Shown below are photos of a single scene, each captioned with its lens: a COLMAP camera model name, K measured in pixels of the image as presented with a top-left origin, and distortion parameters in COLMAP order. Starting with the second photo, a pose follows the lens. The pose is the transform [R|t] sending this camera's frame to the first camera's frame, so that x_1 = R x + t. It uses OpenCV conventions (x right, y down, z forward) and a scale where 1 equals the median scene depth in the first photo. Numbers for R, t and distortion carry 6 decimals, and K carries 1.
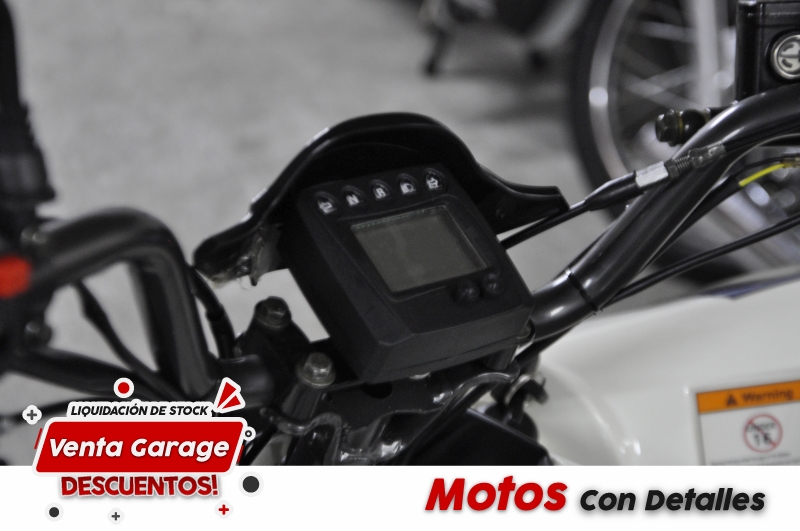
lens RADIAL K [[2445.3, 0, 400.0], [0, 2445.3, 265.5], [0, 0, 1]] dist [1.160869, -12.008329]
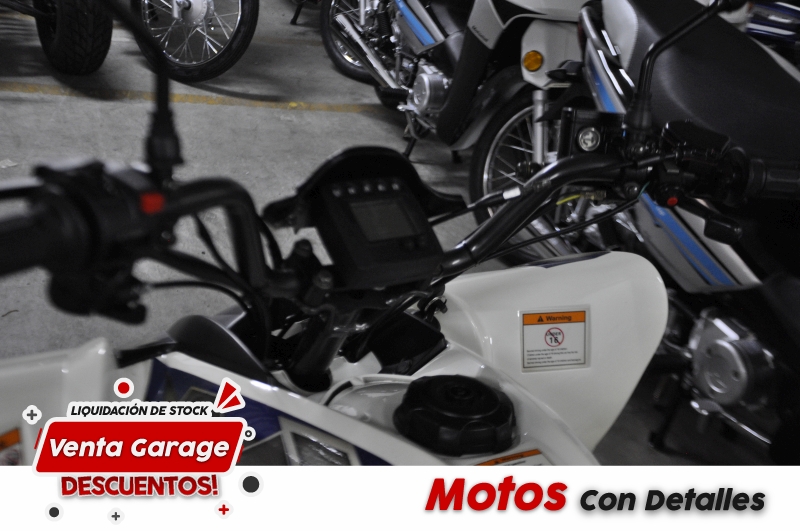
lens RADIAL K [[1095.1, 0, 400.0], [0, 1095.1, 265.5], [0, 0, 1]] dist [-0.003765, 0.006192]
pose [[0.996155, 0.087049, 0.009910, 0.013327], [-0.087007, 0.996197, -0.004556, 0.029324], [-0.010269, 0.003676, 0.999941, 0.166966]]
